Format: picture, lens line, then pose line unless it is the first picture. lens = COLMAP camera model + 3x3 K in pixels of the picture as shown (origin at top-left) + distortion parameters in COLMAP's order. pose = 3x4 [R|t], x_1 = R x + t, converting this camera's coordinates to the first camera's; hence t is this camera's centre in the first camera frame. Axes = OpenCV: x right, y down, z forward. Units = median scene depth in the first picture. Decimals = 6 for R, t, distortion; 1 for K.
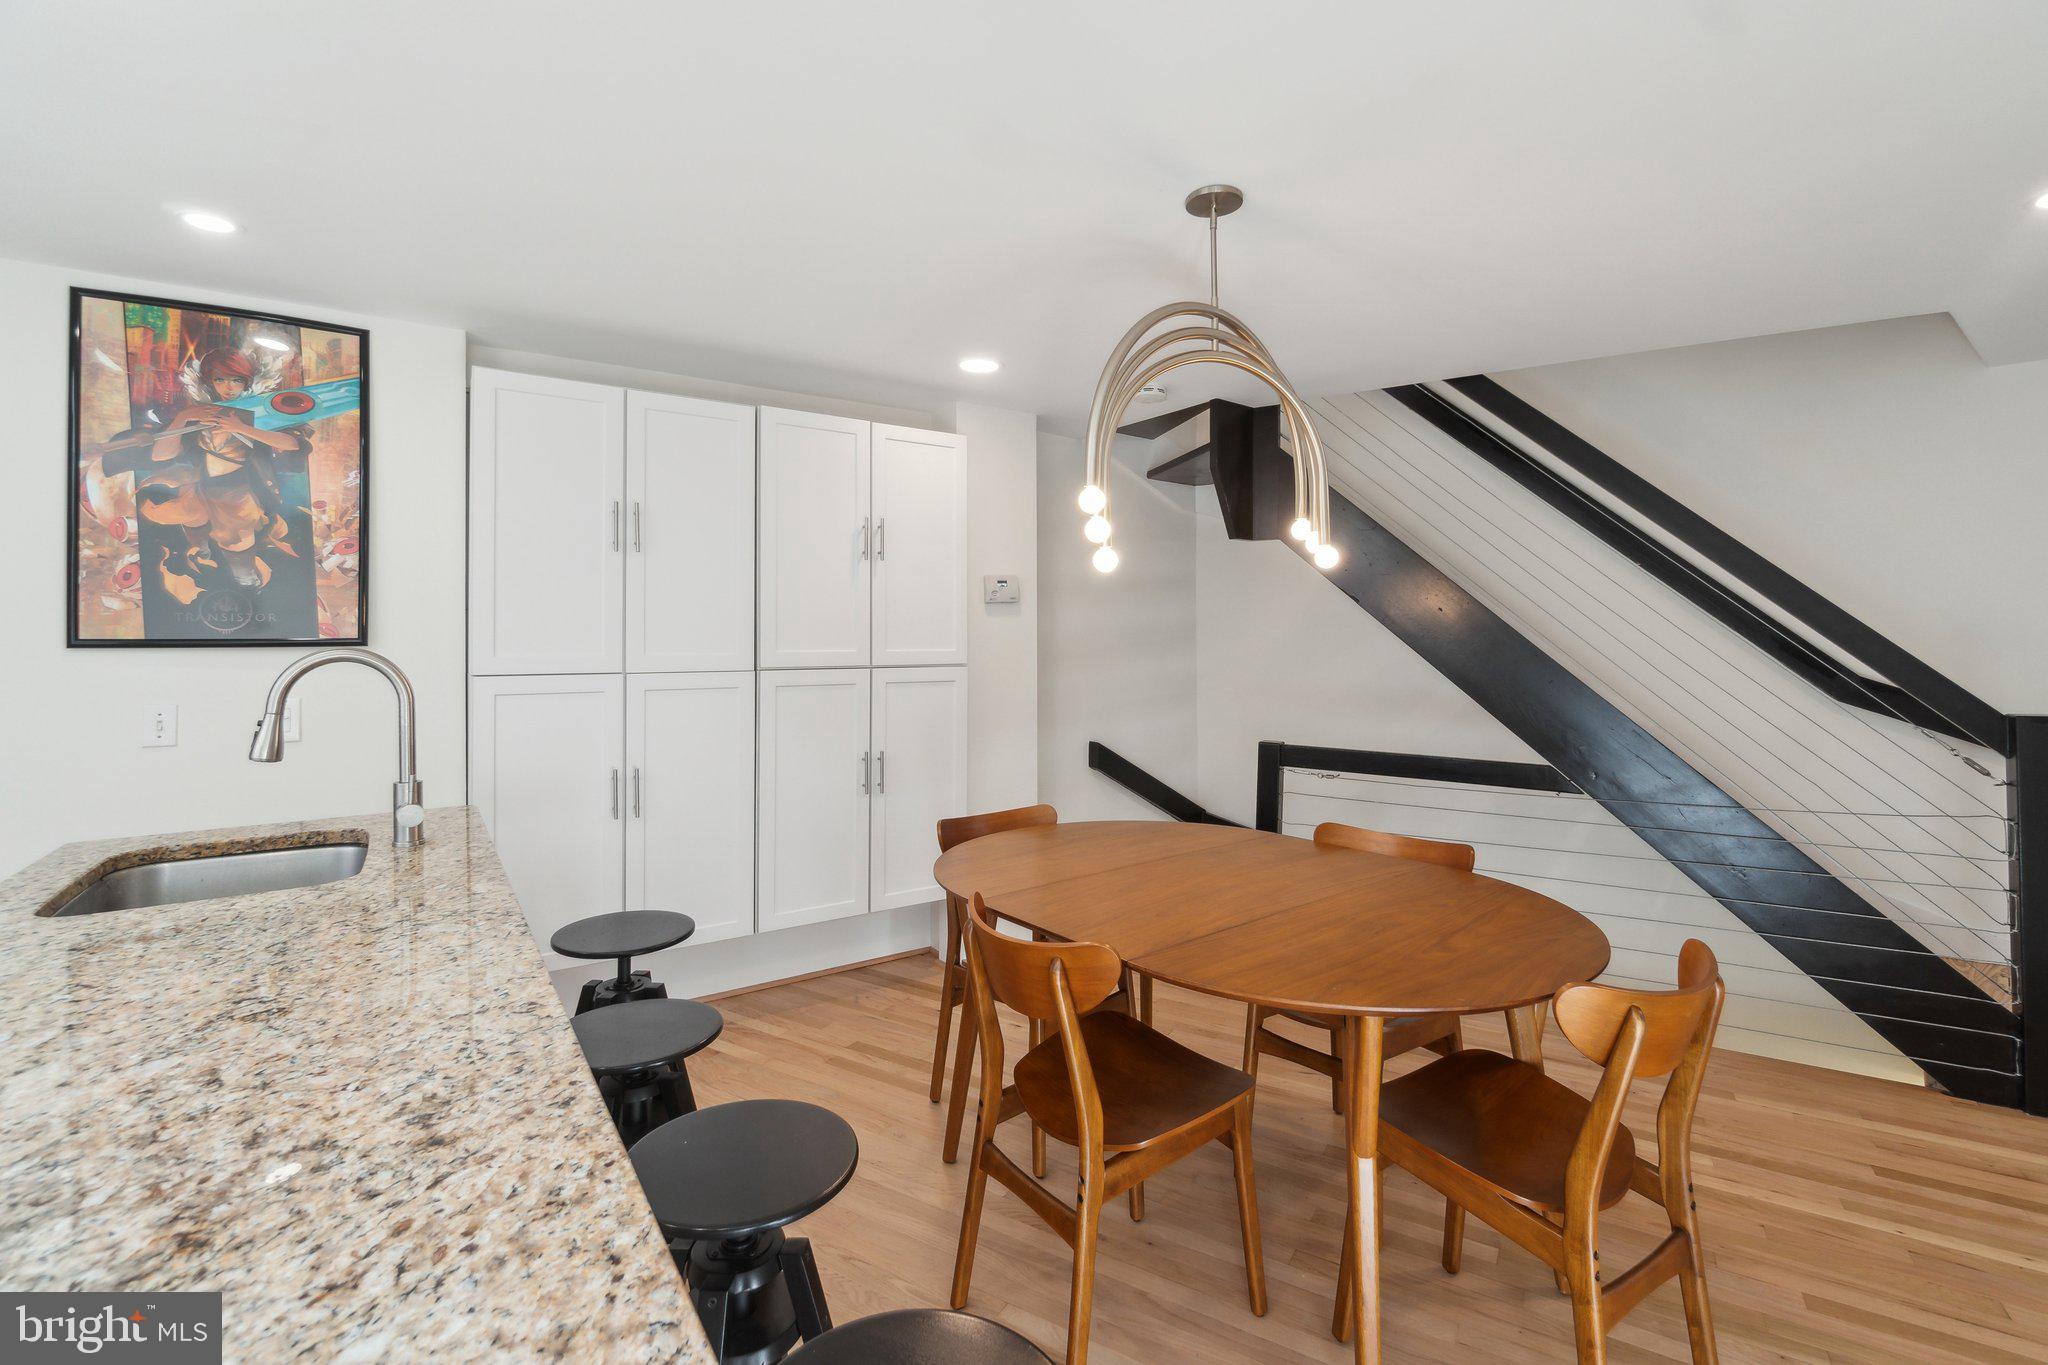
lens RADIAL K [[909.3, 0, 1020.6], [0, 909.3, 628.4], [0, 0, 1]] dist [-0.002487, -0.000307]
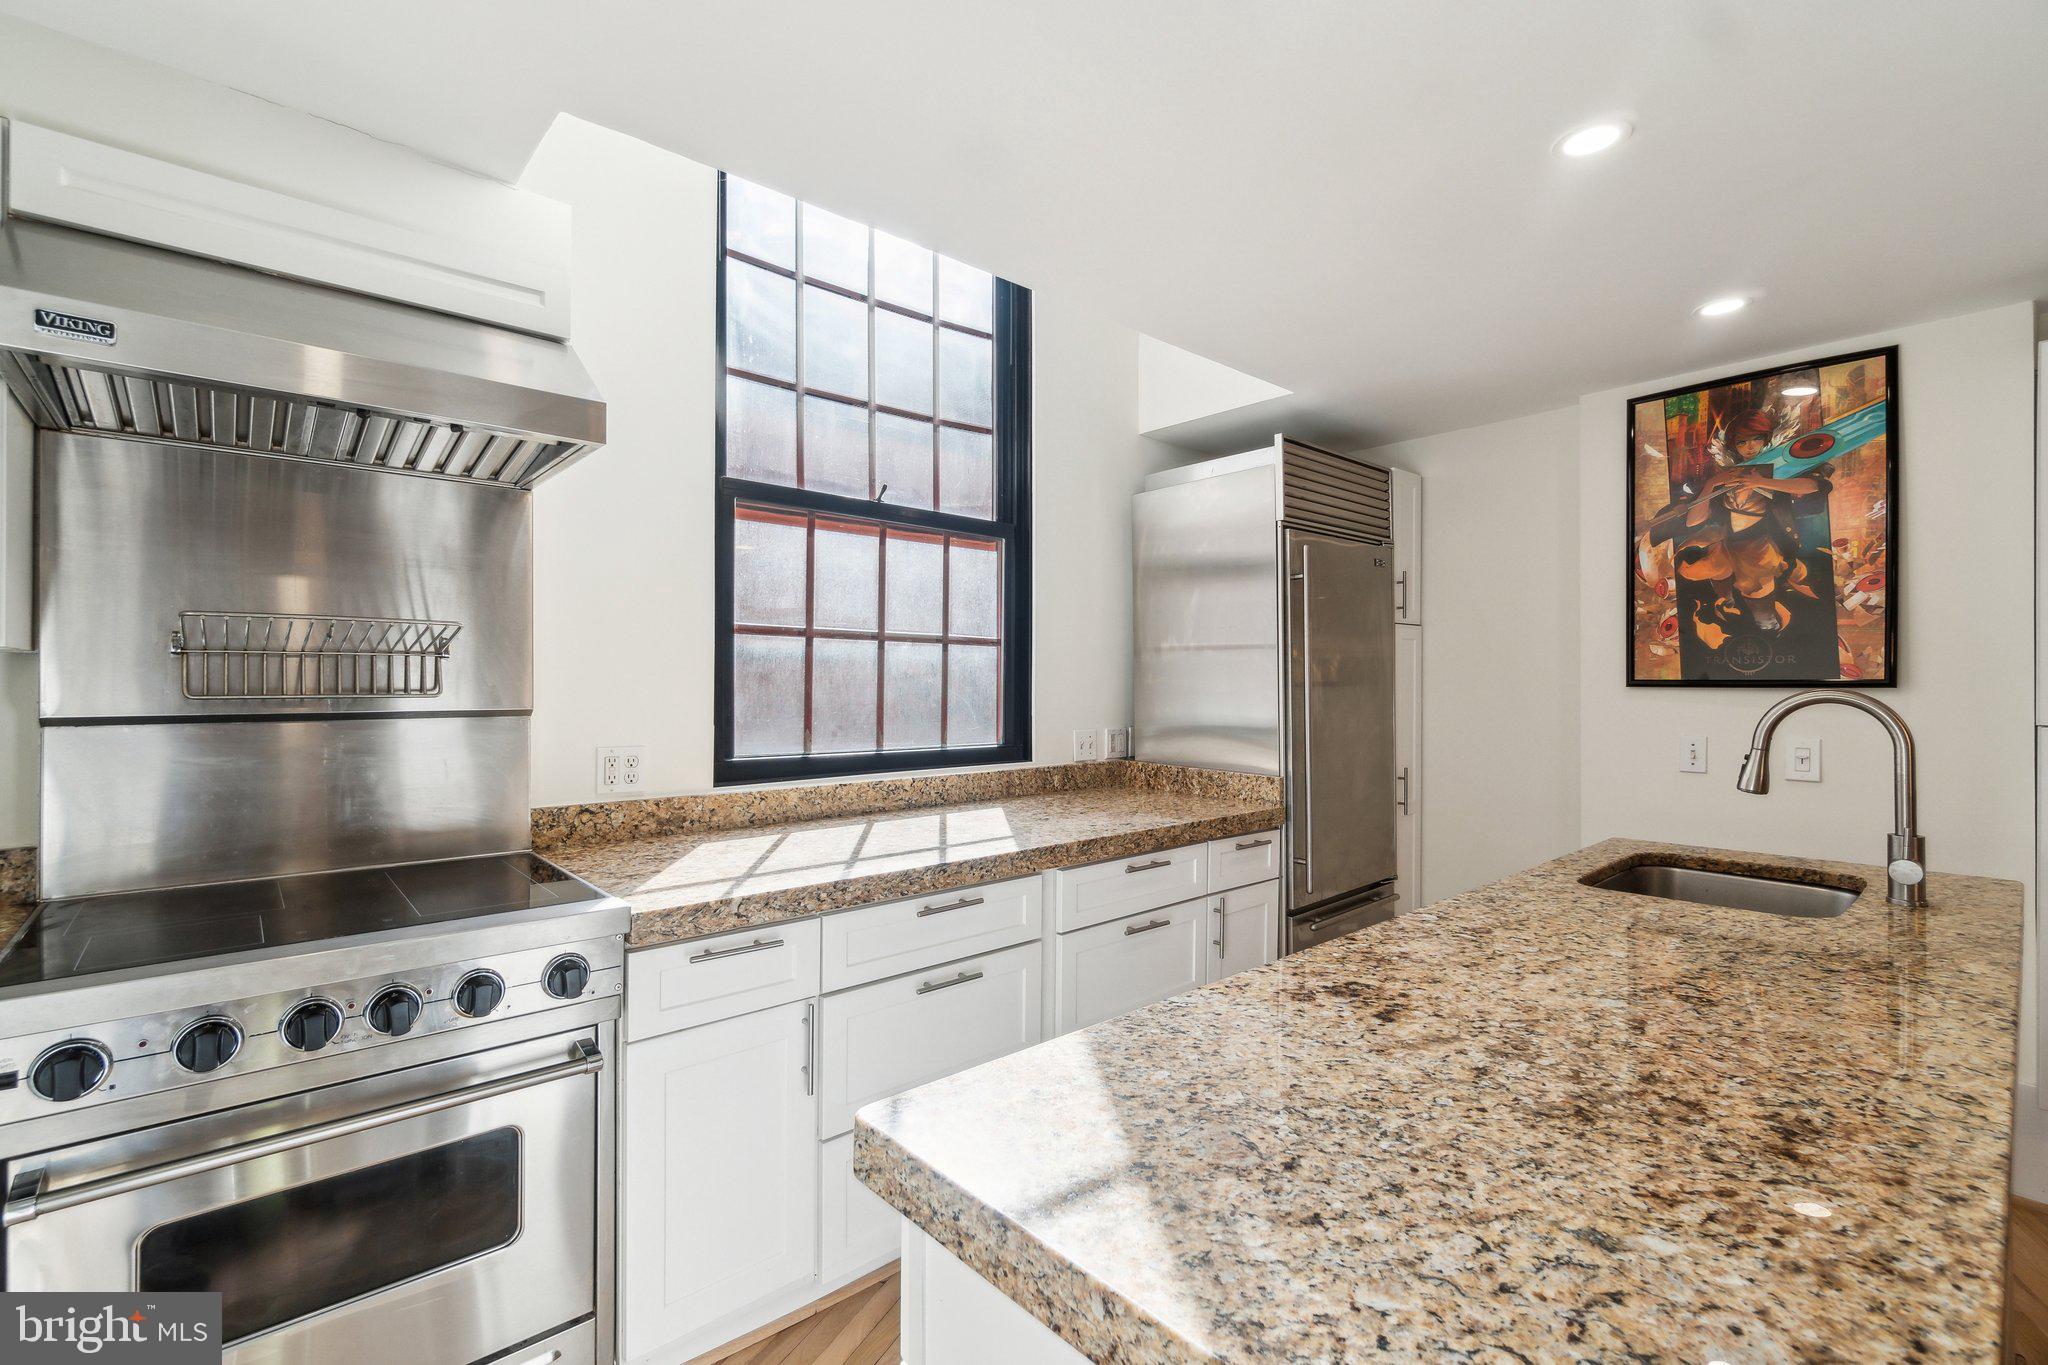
lens RADIAL K [[899.9, 0, 1006.8], [0, 899.9, 686.3], [0, 0, 1]] dist [-0.002407, -0.000211]
pose [[0.117748, 0.008883, -0.993004, 0.126075], [0.010538, 0.999893, 0.010194, -0.001411], [0.992988, -0.011665, 0.117642, -0.012371]]
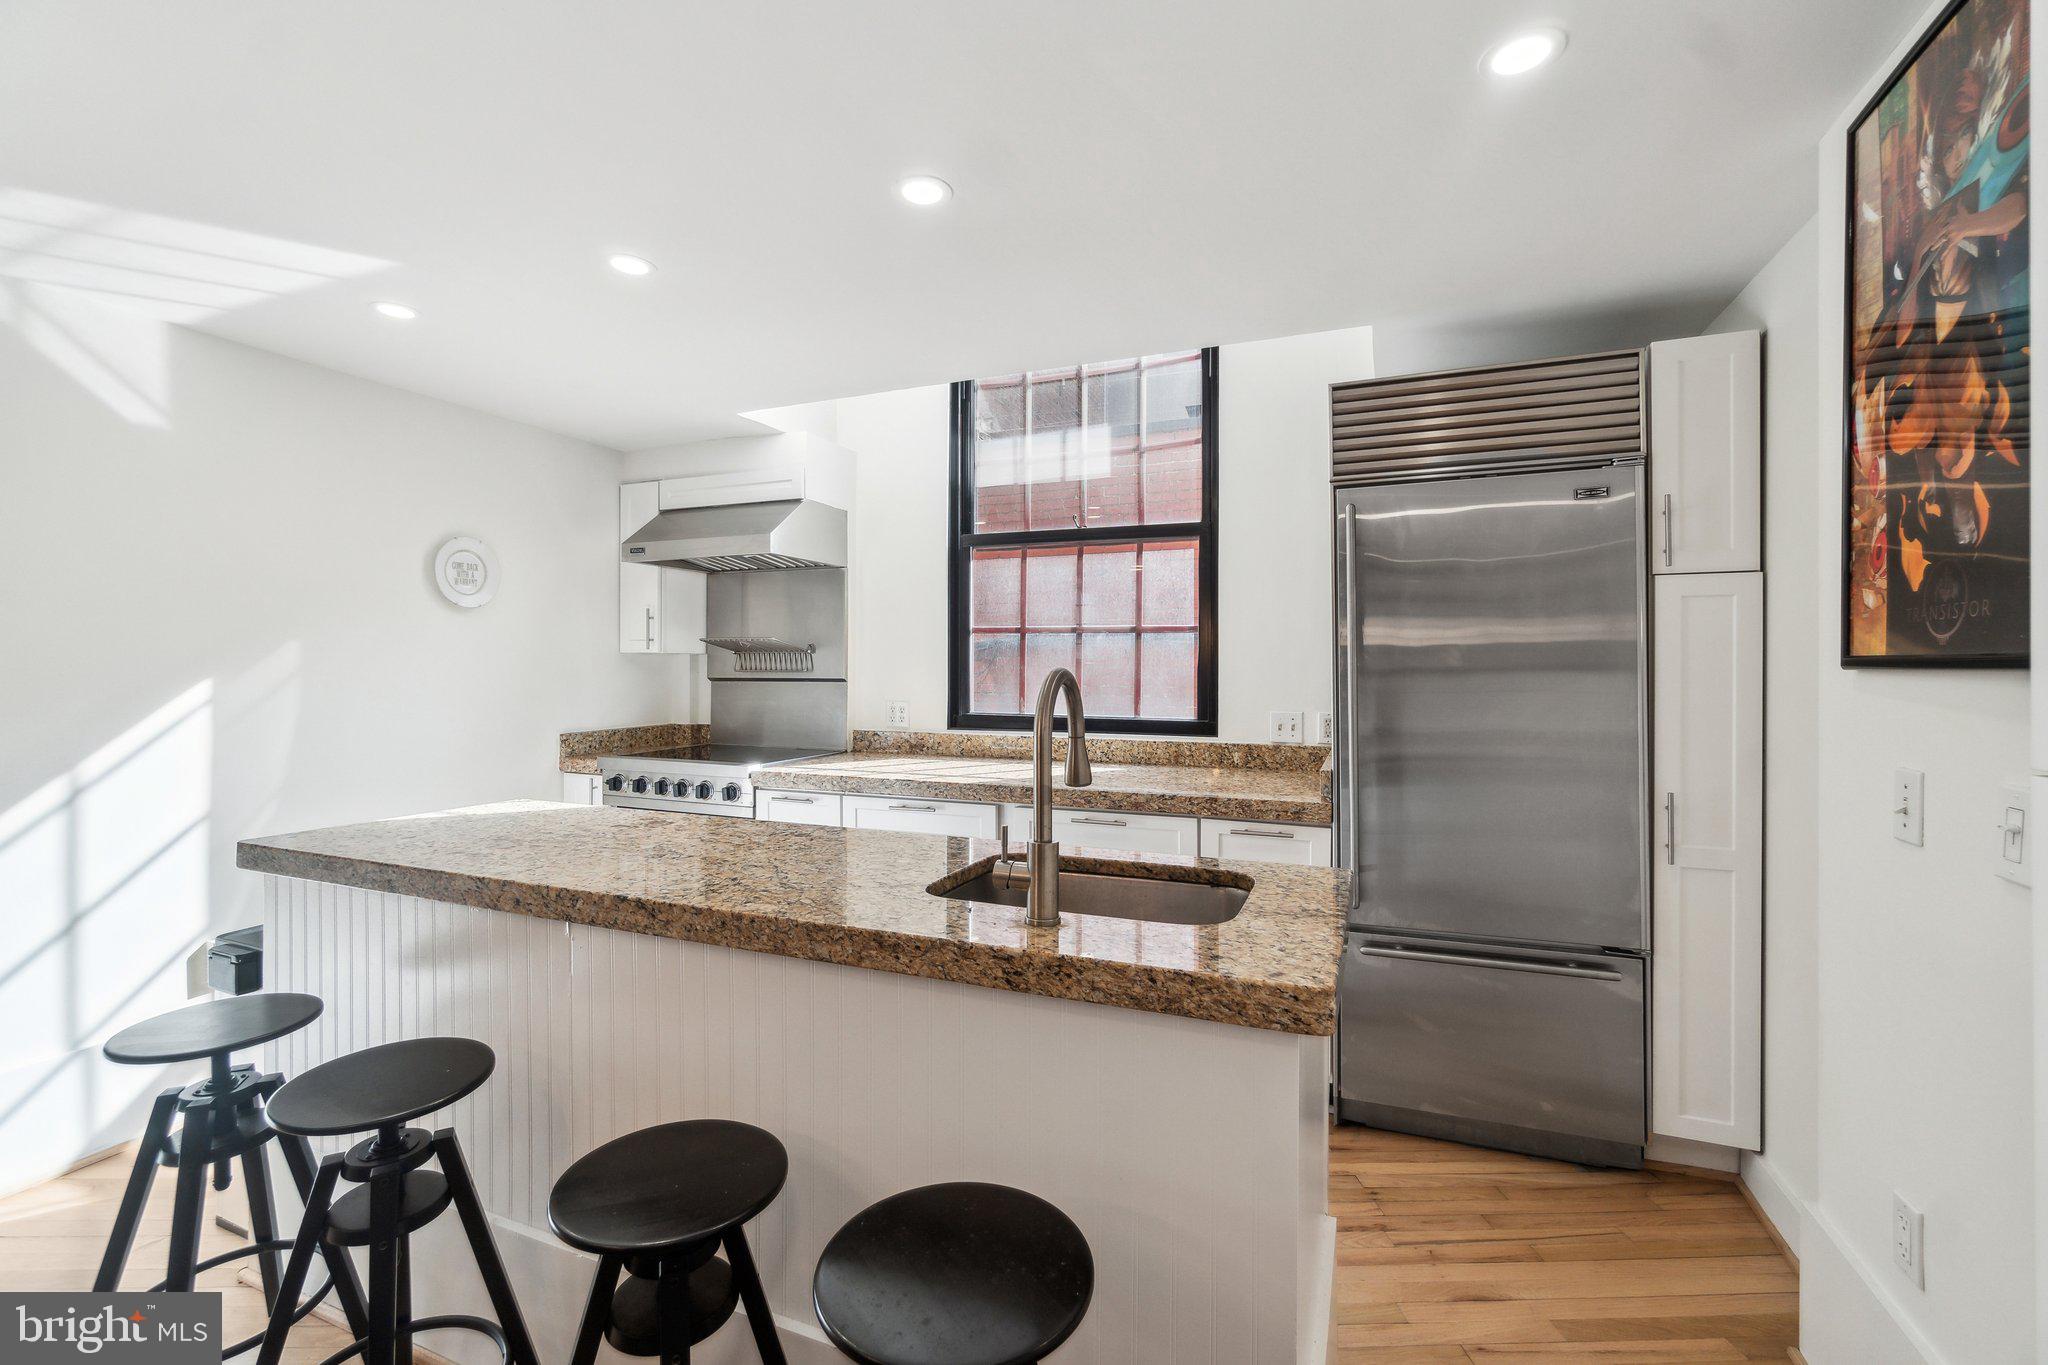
lens RADIAL K [[880.7, 0, 1027.6], [0, 880.7, 675.2], [0, 0, 1]] dist [-0.008685, -0.000245]
pose [[-0.835182, 0.008028, -0.549914, -0.254620], [0.008935, 0.999960, 0.001028, 0.026664], [0.549900, -0.004055, -0.835220, 1.625497]]
